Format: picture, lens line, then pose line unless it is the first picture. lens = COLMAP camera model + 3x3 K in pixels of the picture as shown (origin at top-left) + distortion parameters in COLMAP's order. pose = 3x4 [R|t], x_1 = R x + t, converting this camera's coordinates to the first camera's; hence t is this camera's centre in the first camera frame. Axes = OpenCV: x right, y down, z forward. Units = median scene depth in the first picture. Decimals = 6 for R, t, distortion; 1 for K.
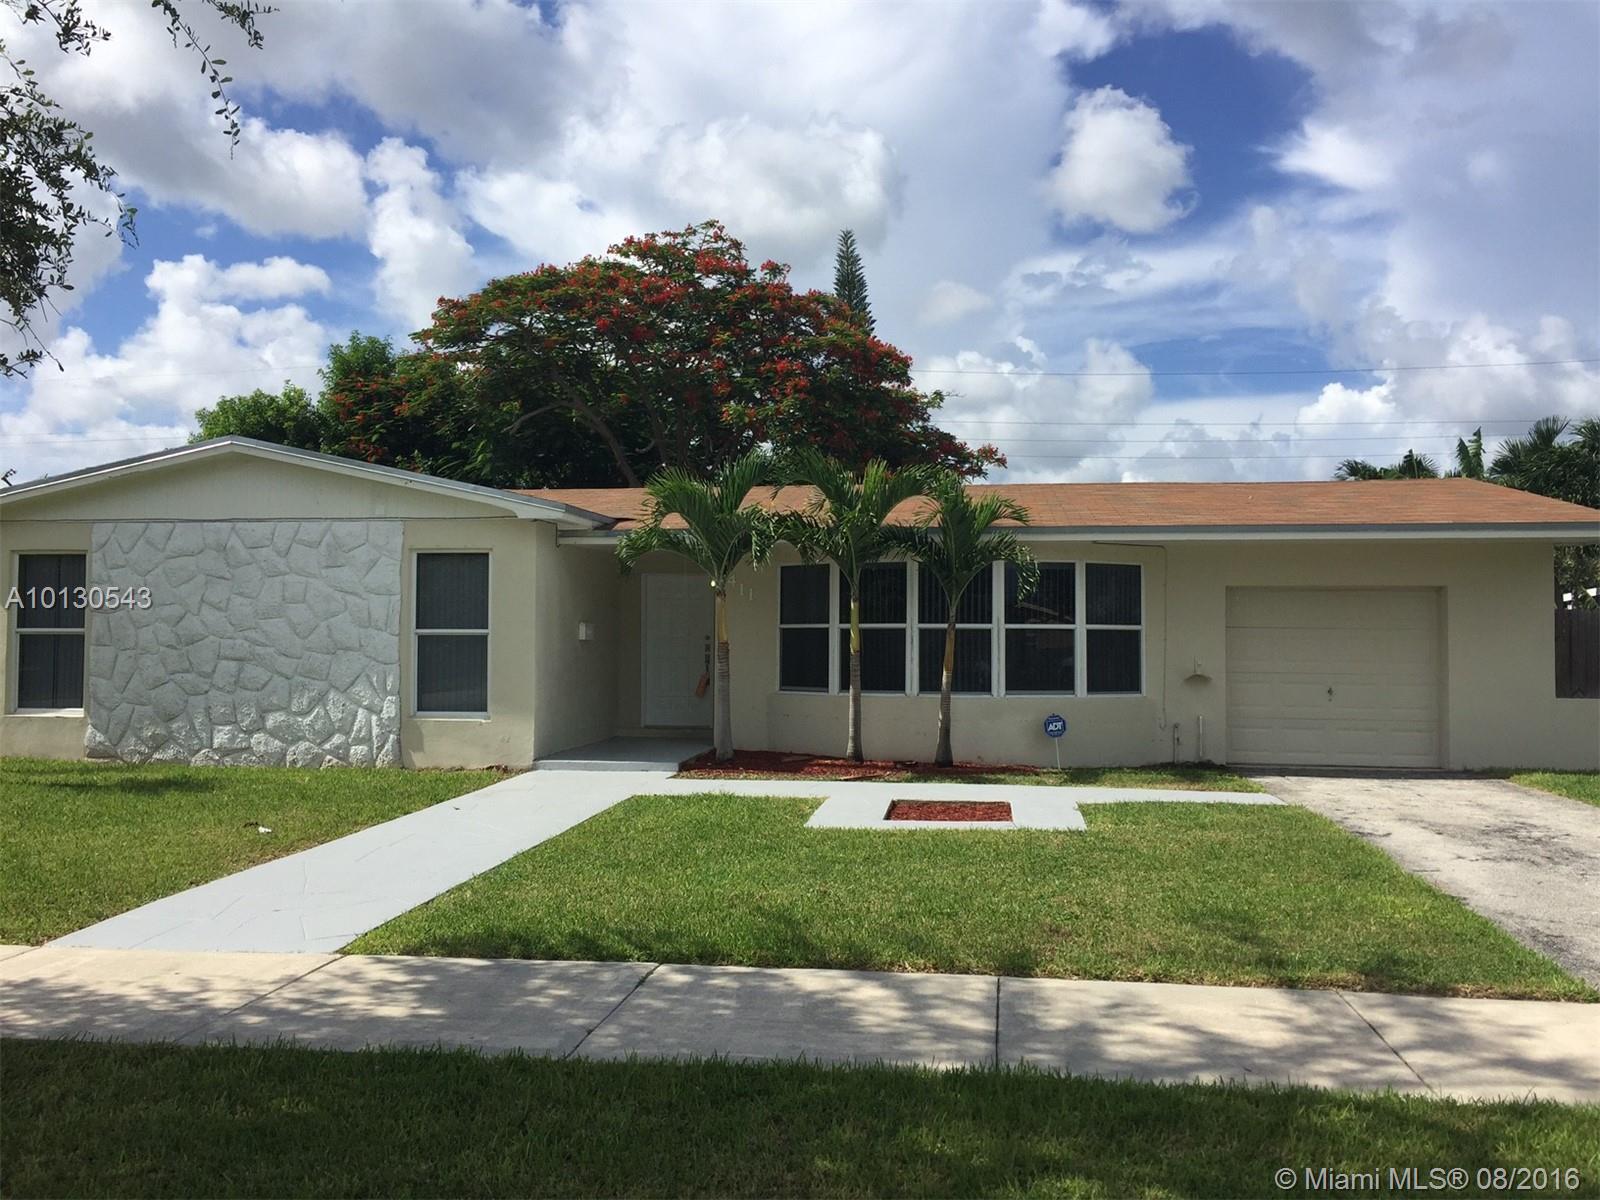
lens RADIAL K [[1368.2, 0, 805.5], [0, 1368.2, 603.4], [0, 0, 1]] dist [0.056423, -0.085648]
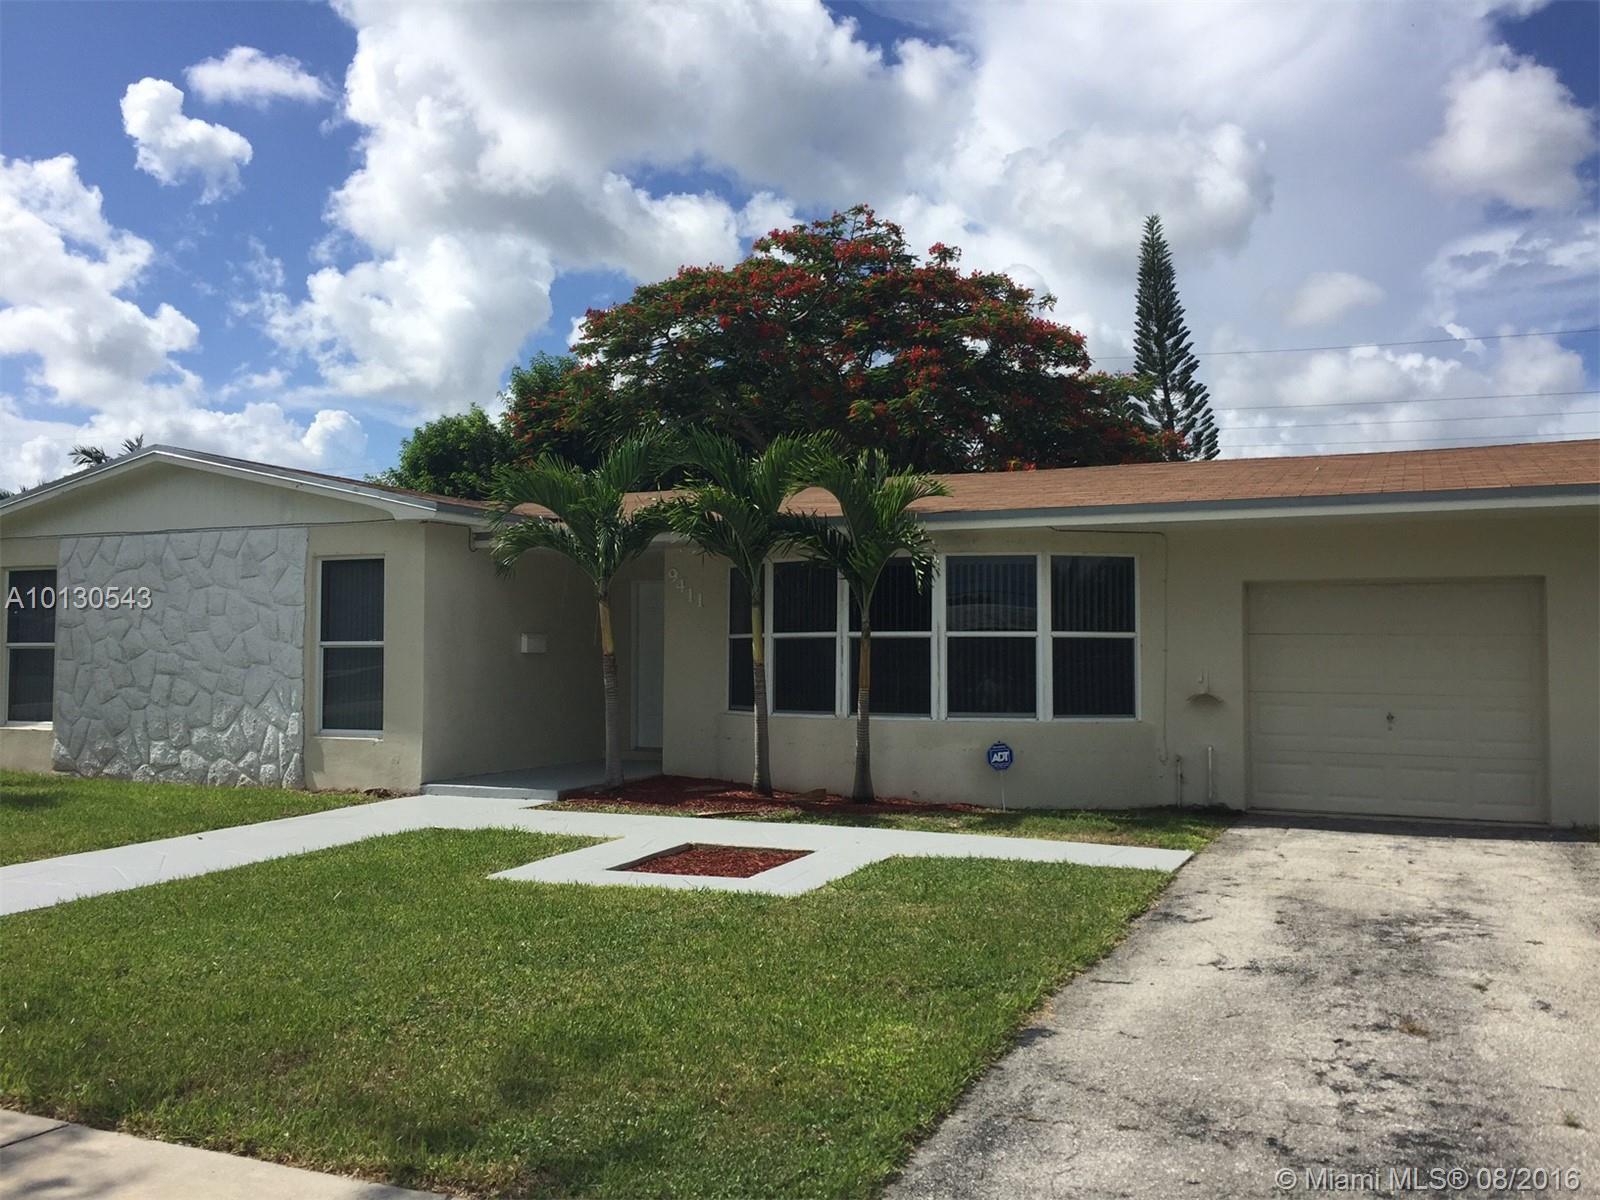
lens RADIAL K [[1368.2, 0, 799.0], [0, 1368.2, 606.8], [0, 0, 1]] dist [0.056423, -0.085648]
pose [[0.958862, -0.012855, -0.283582, 0.294253], [0.009747, 0.999876, -0.012369, 0.009722], [0.283706, 0.009096, 0.958868, 0.185480]]
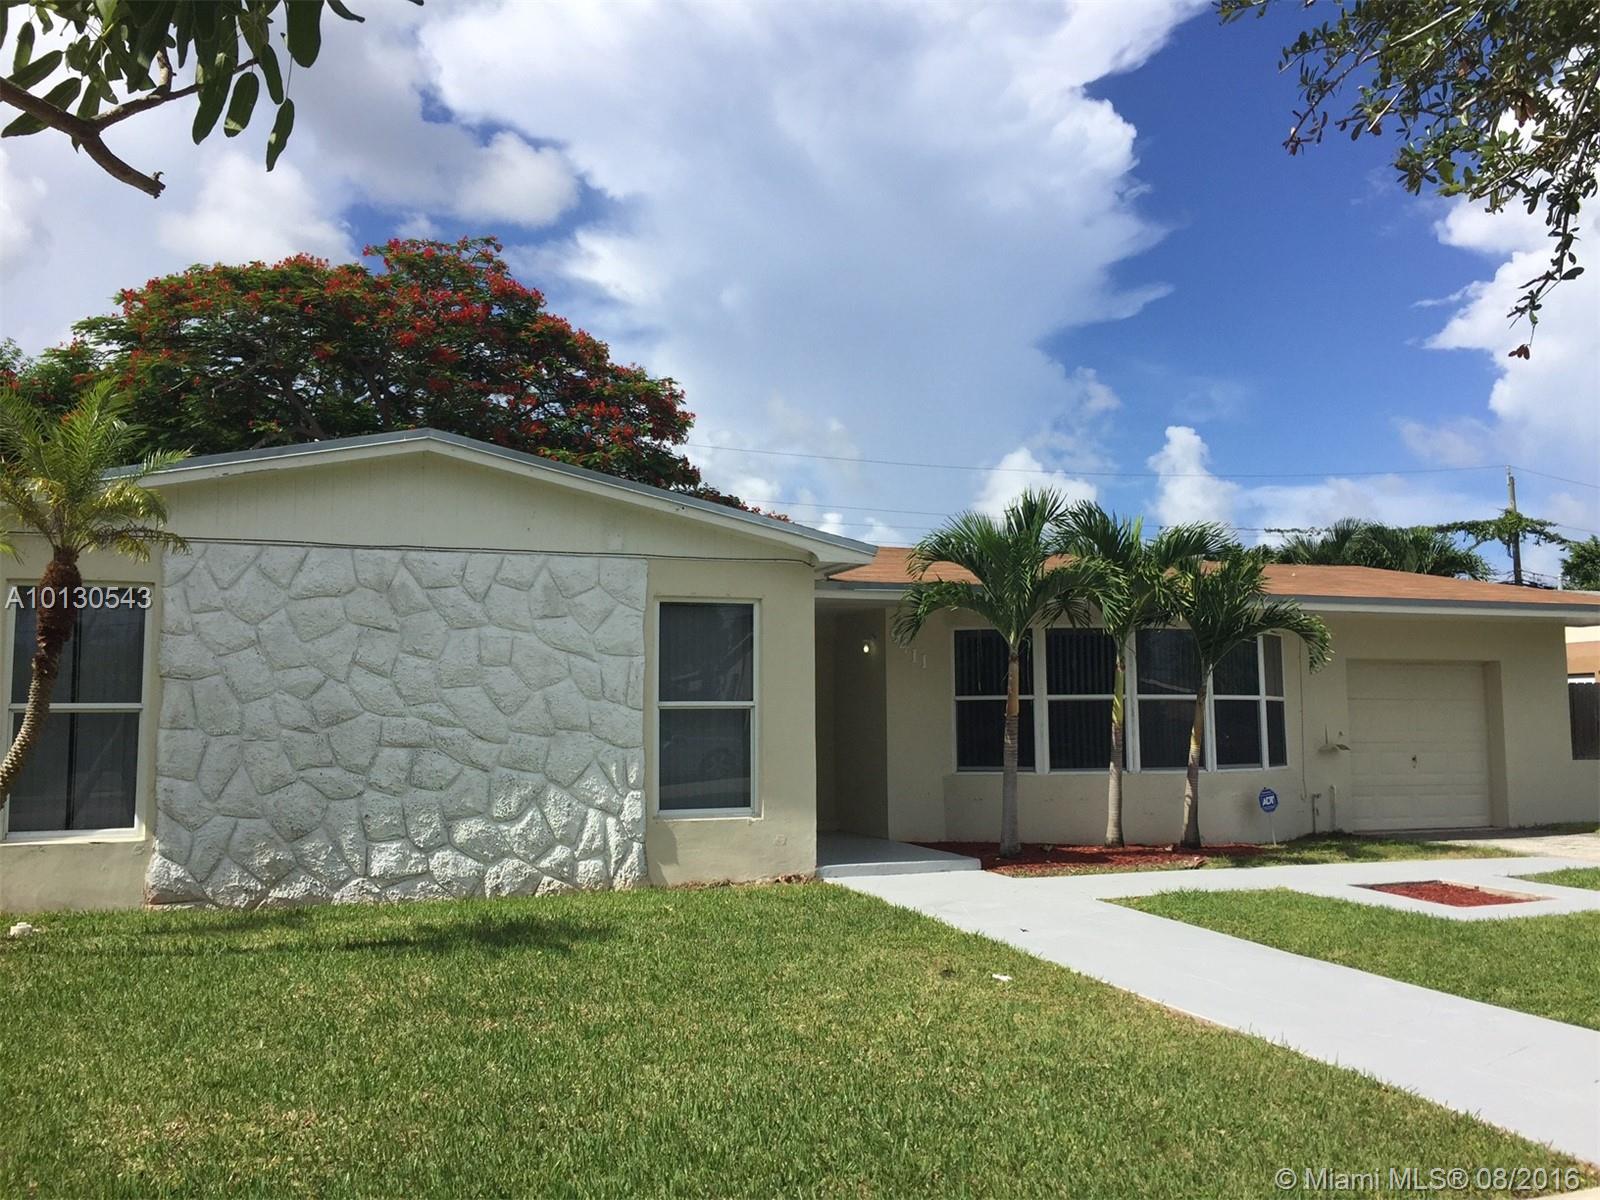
lens RADIAL K [[1368.2, 0, 787.0], [0, 1368.2, 596.8], [0, 0, 1]] dist [0.056423, -0.085648]
pose [[0.883134, 0.032393, 0.468001, -0.569796], [-0.002463, 0.997919, -0.064425, 0.009516], [-0.469114, 0.055744, 0.881376, 0.289297]]
